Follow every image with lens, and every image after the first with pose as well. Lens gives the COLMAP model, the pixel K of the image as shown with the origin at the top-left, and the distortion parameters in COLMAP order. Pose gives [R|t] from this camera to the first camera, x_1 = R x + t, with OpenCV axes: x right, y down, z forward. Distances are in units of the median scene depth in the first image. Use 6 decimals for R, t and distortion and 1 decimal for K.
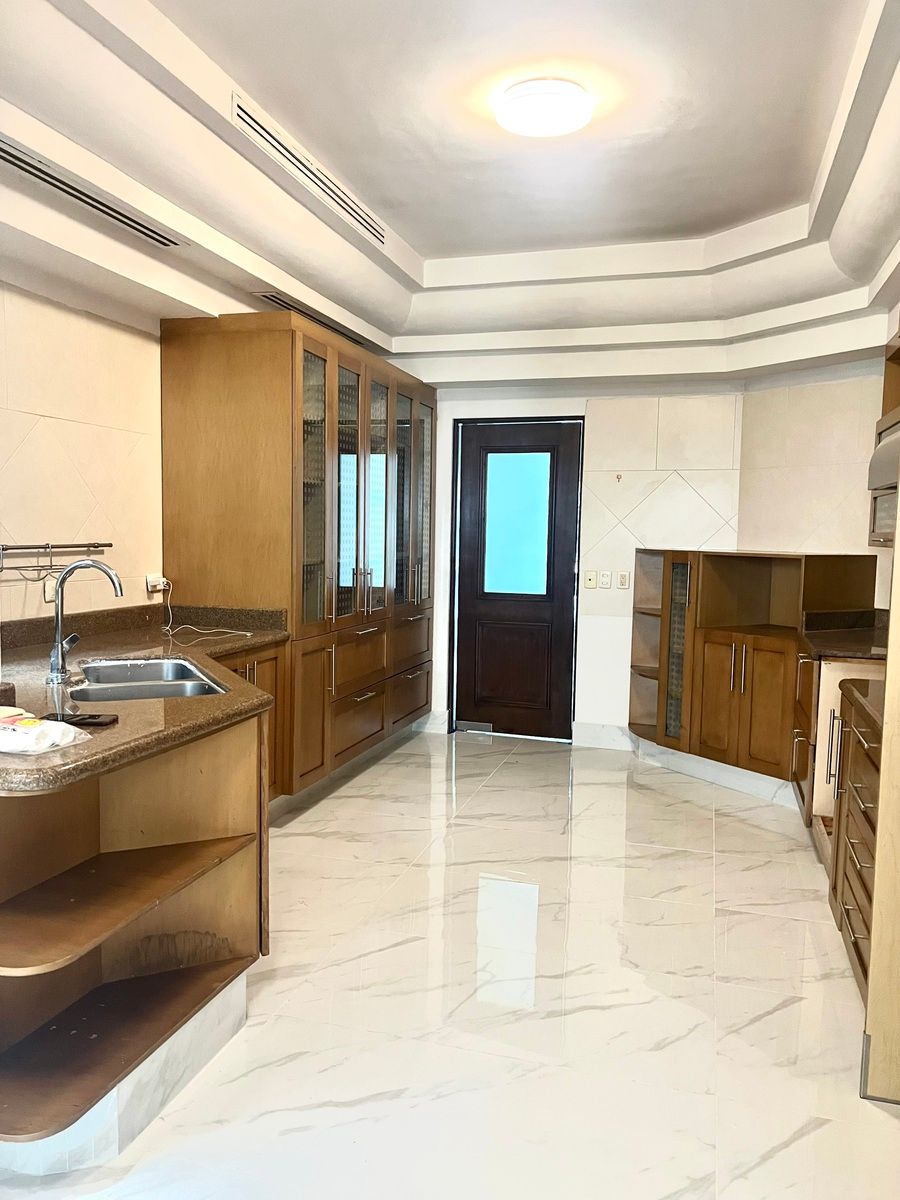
lens RADIAL K [[900.1, 0, 447.3], [0, 900.1, 601.1], [0, 0, 1]] dist [-0.000711, 0.000472]
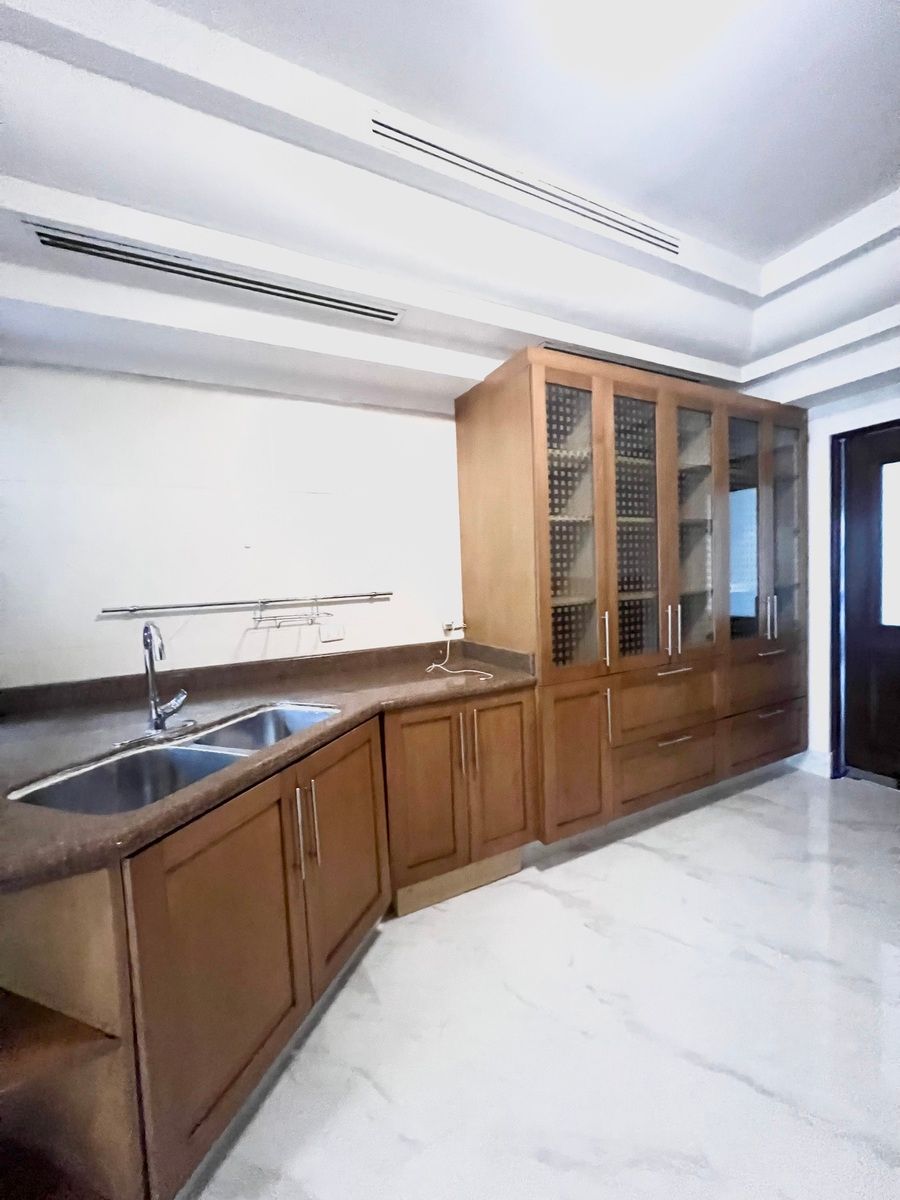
lens RADIAL K [[485.2, 0, 457.8], [0, 485.2, 599.1], [0, 0, 1]] dist [-0.003216, 0.000782]
pose [[0.695361, -0.013423, -0.718535, 0.124680], [-0.000572, 0.999815, -0.019231, -0.034294], [0.718660, 0.013783, 0.695225, 0.502113]]
